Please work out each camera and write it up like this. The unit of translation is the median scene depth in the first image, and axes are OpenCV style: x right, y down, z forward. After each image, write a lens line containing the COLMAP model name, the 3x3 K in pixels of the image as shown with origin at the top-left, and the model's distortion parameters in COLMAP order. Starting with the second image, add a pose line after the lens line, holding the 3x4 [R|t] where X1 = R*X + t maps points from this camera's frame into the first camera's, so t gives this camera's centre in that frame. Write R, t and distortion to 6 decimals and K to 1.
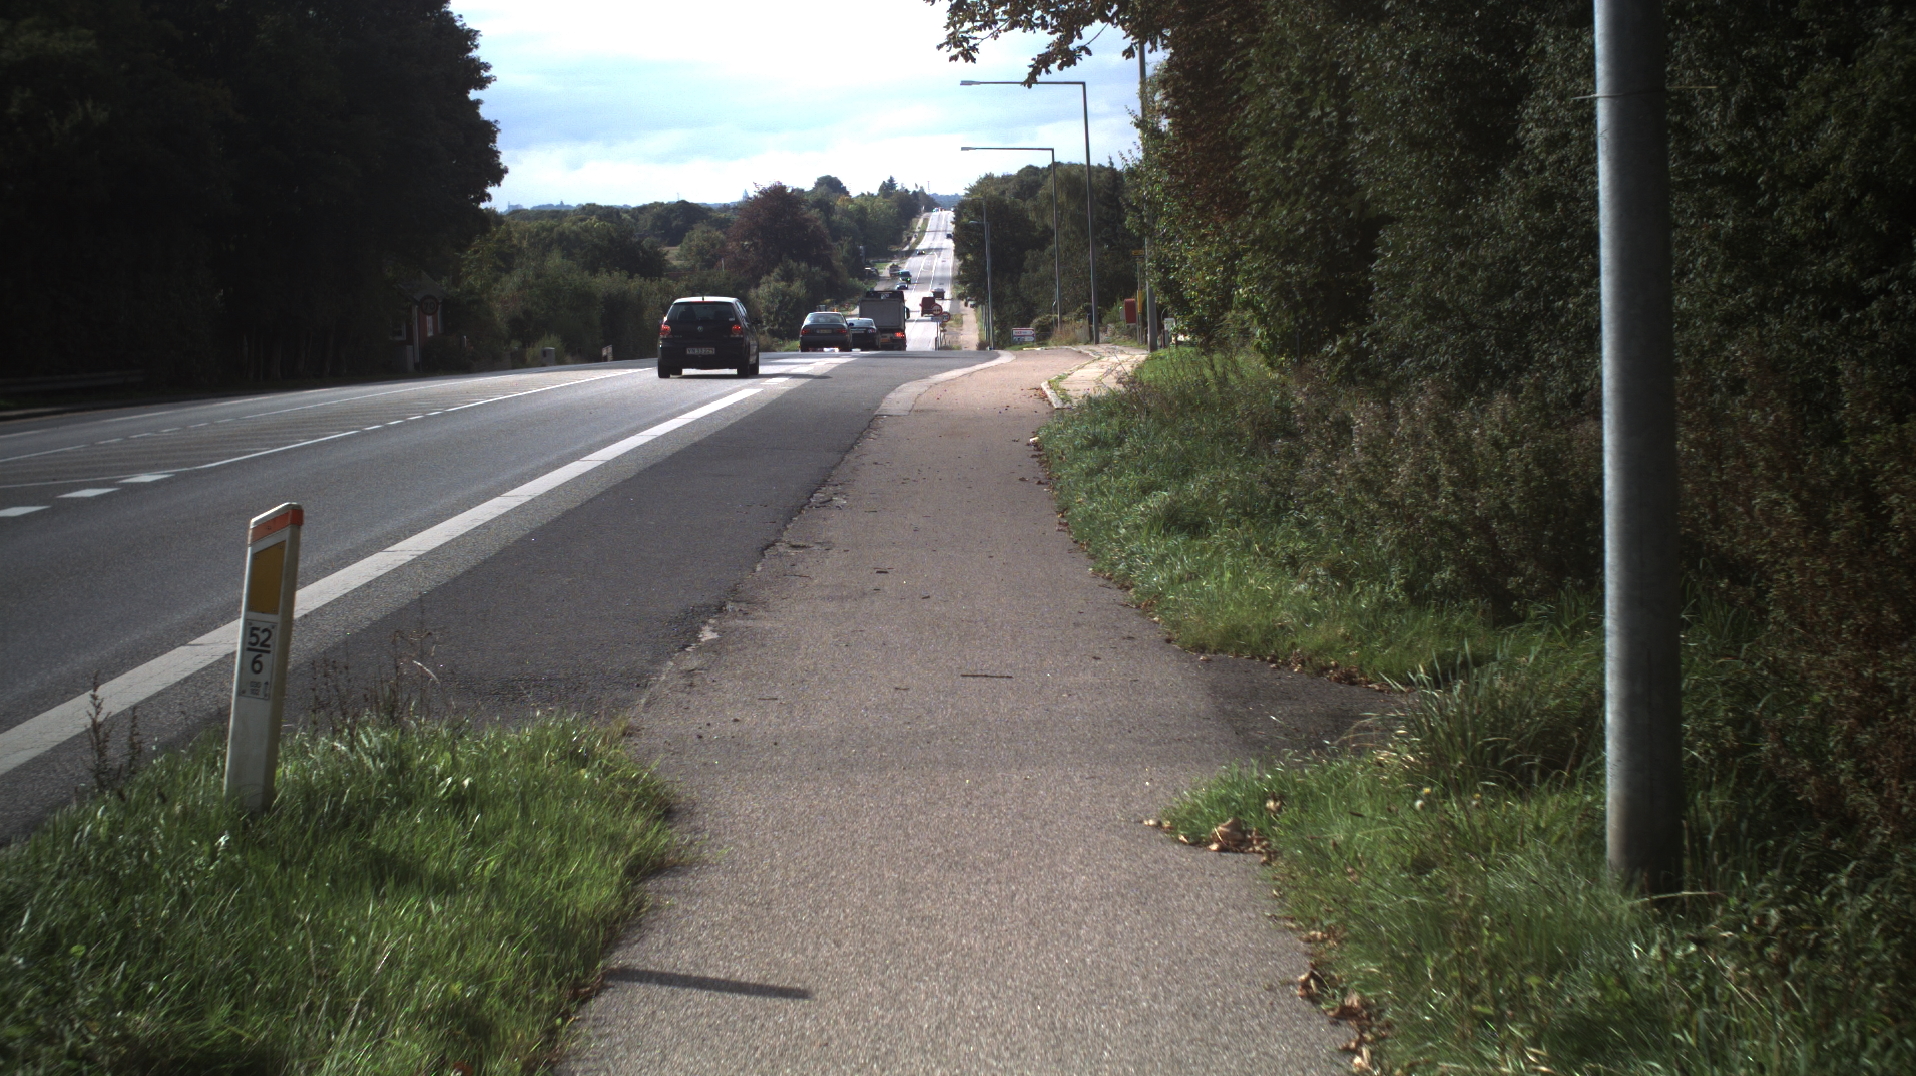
lens RADIAL K [[3122.2, 0, 958.0], [0, 3122.2, 538.0], [0, 0, 1]] dist [-0.272664, 0.137754]
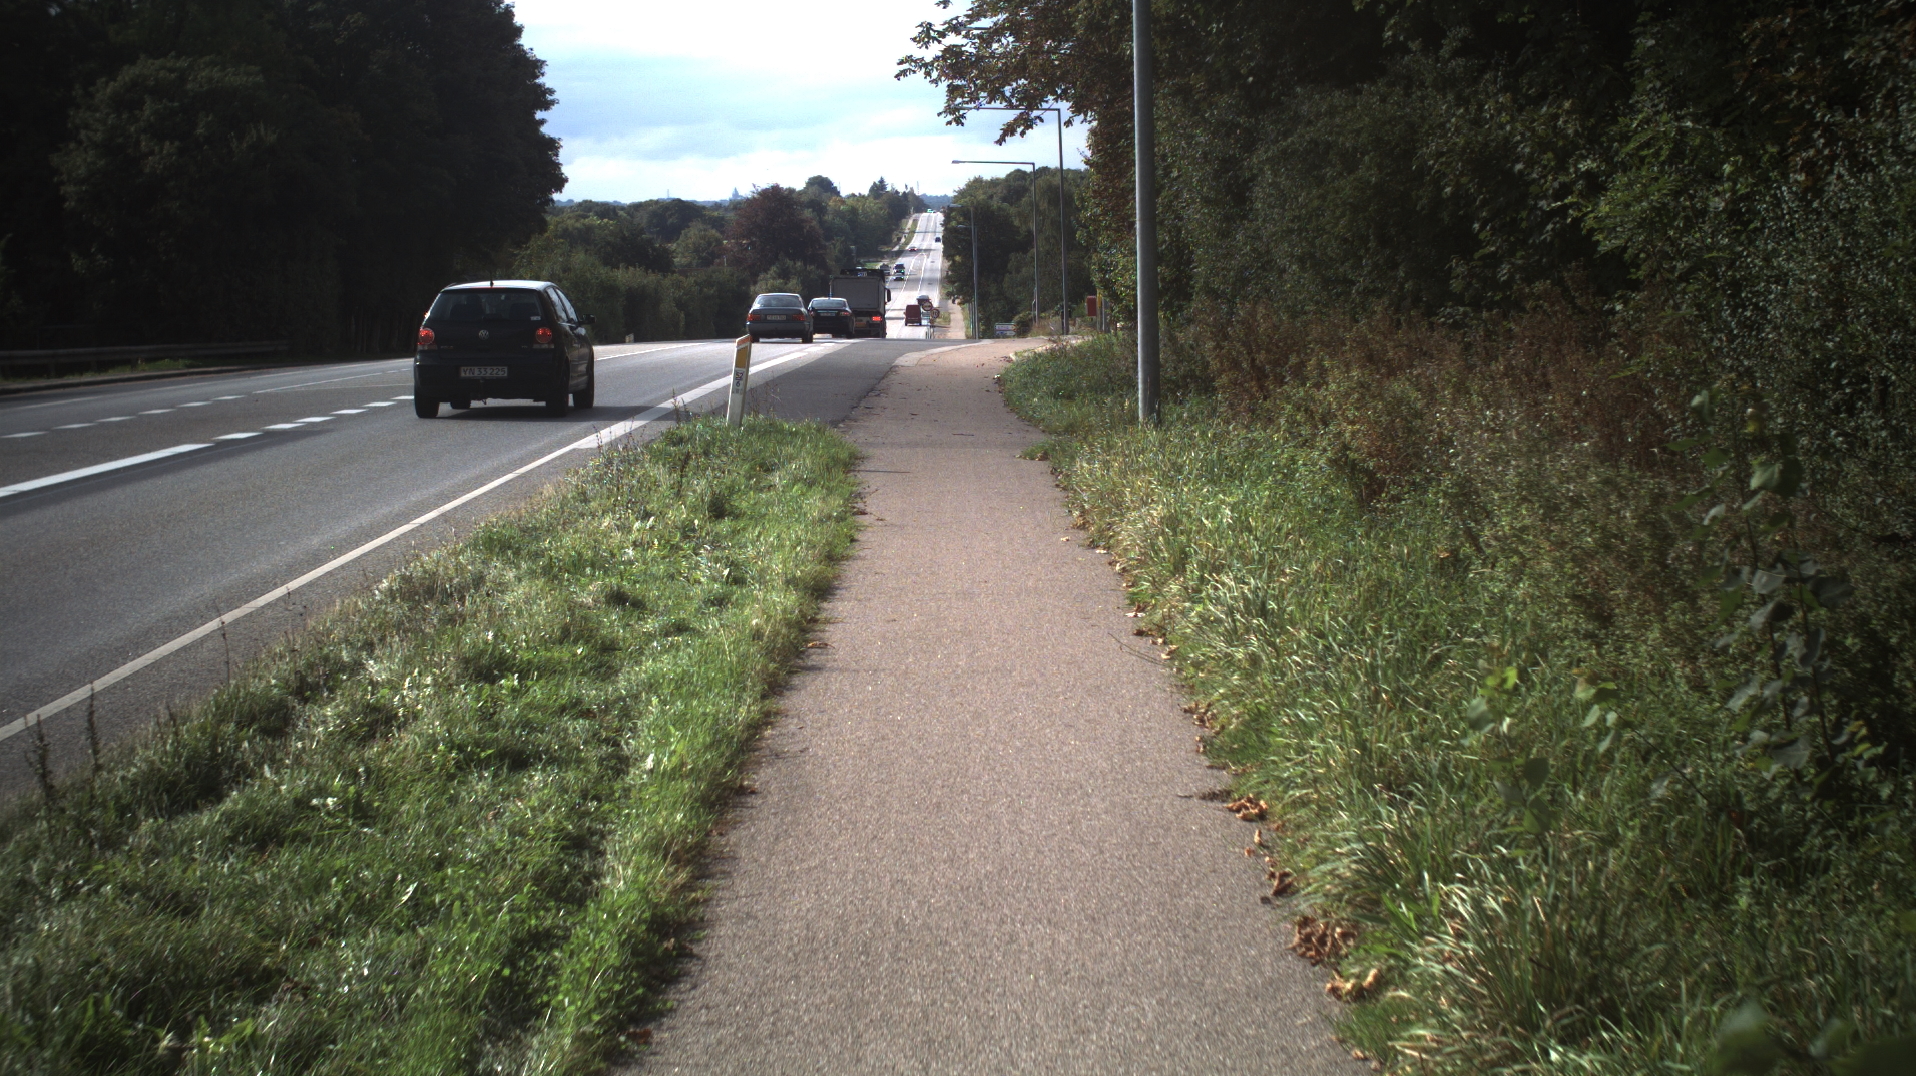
lens RADIAL K [[3122.2, 0, 958.0], [0, 3122.2, 538.0], [0, 0, 1]] dist [-0.272664, 0.137754]
pose [[0.999889, 0.014021, 0.005053, -0.000743], [-0.014020, 0.999902, -0.000274, 0.015567], [-0.005056, 0.000203, 0.999987, -0.177565]]
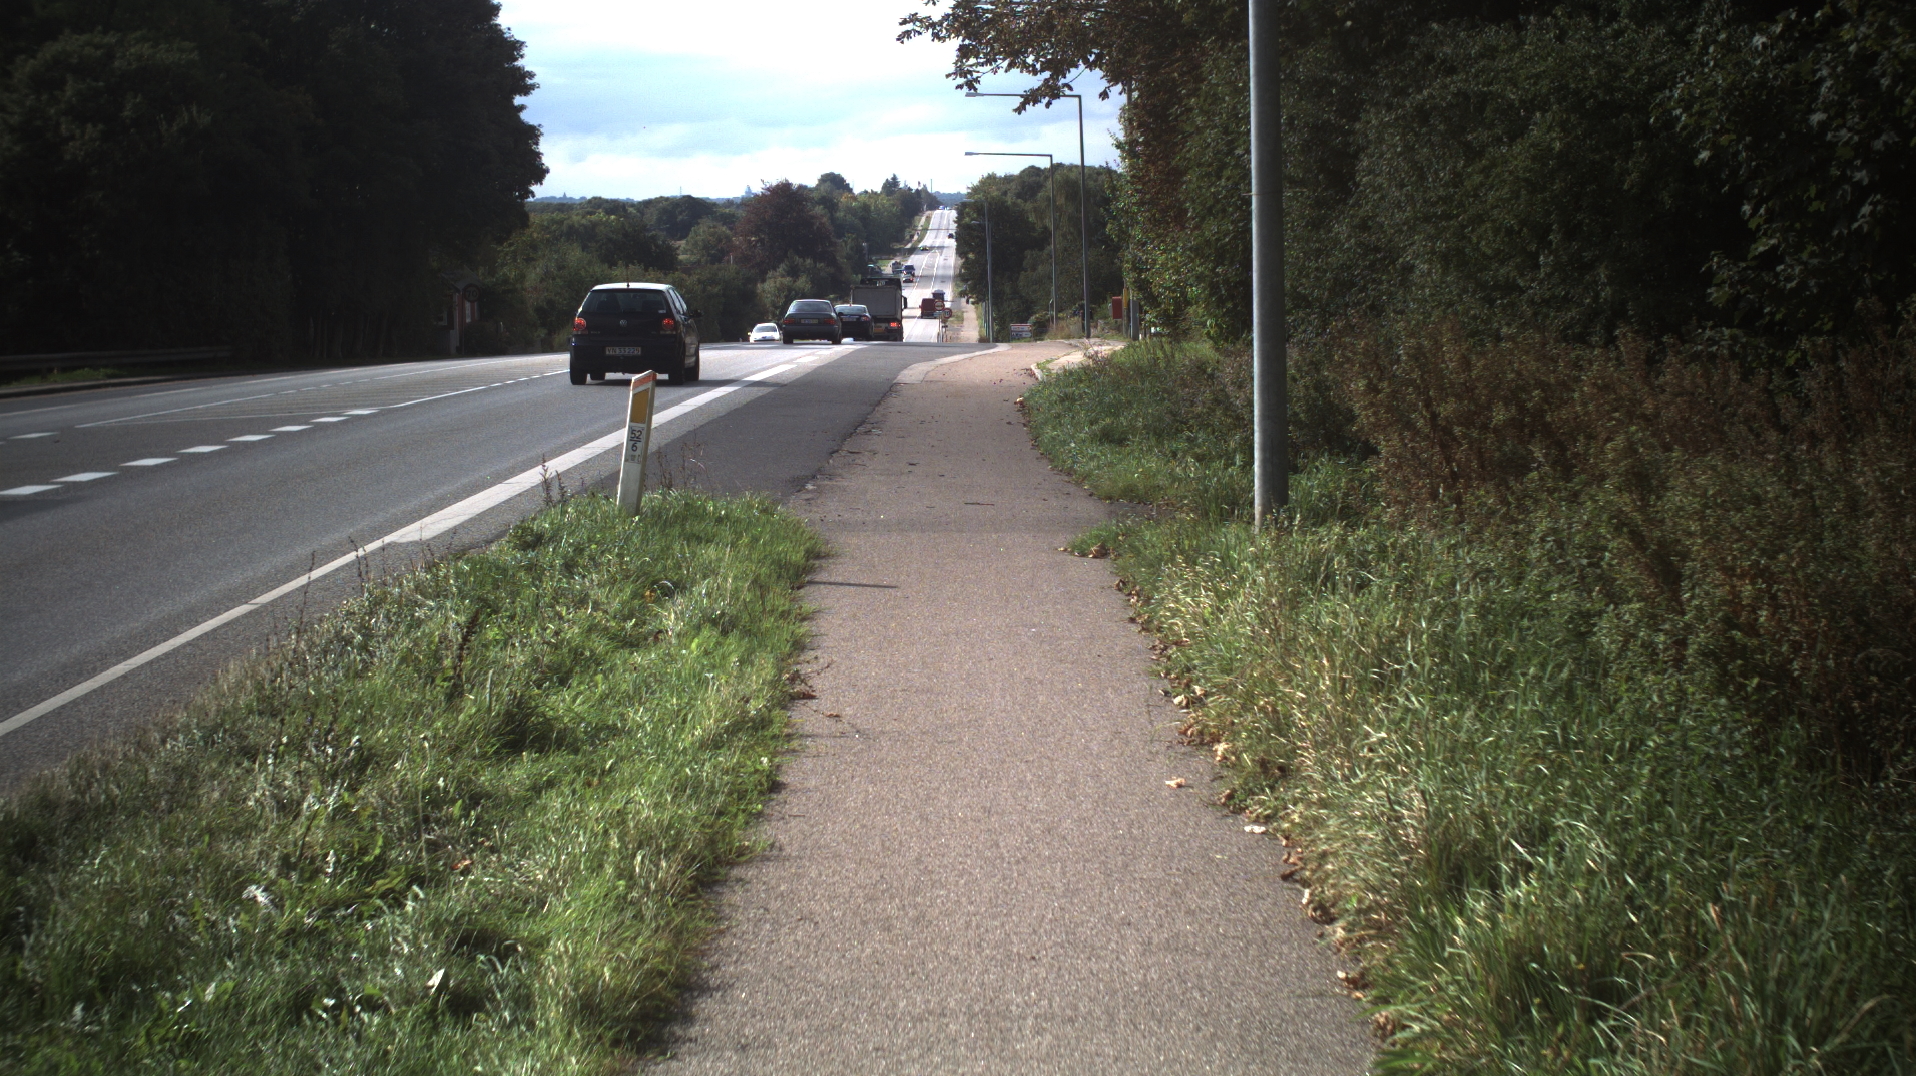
lens RADIAL K [[3122.2, 0, 958.0], [0, 3122.2, 538.0], [0, 0, 1]] dist [-0.272664, 0.137754]
pose [[0.999889, 0.014841, 0.000882, -0.000461], [-0.014841, 0.999890, 0.000578, 0.007687], [-0.000874, -0.000591, 0.999999, -0.088754]]
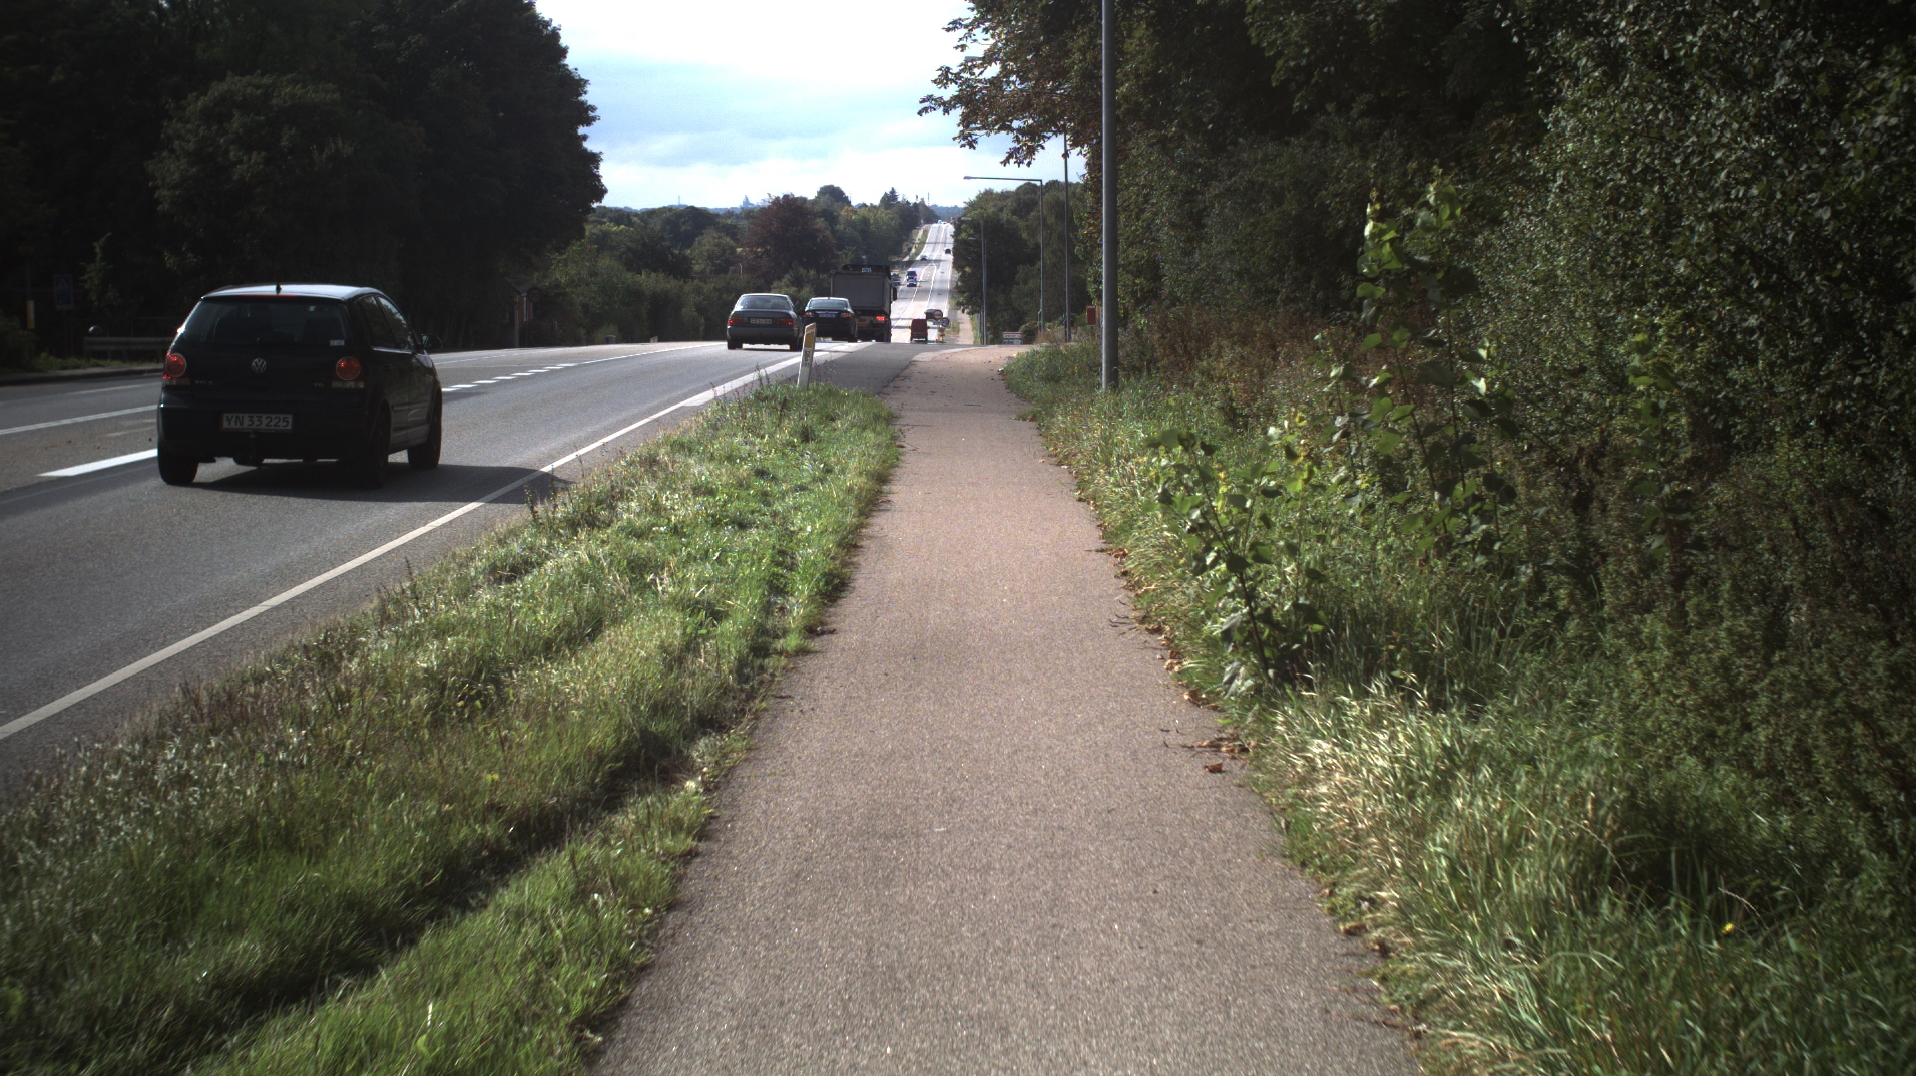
lens RADIAL K [[3122.2, 0, 958.0], [0, 3122.2, 538.0], [0, 0, 1]] dist [-0.272664, 0.137754]
pose [[0.999553, 0.029711, 0.003368, -0.001471], [-0.029698, 0.999552, -0.003761, 0.023651], [-0.003478, 0.003659, 0.999987, -0.266874]]
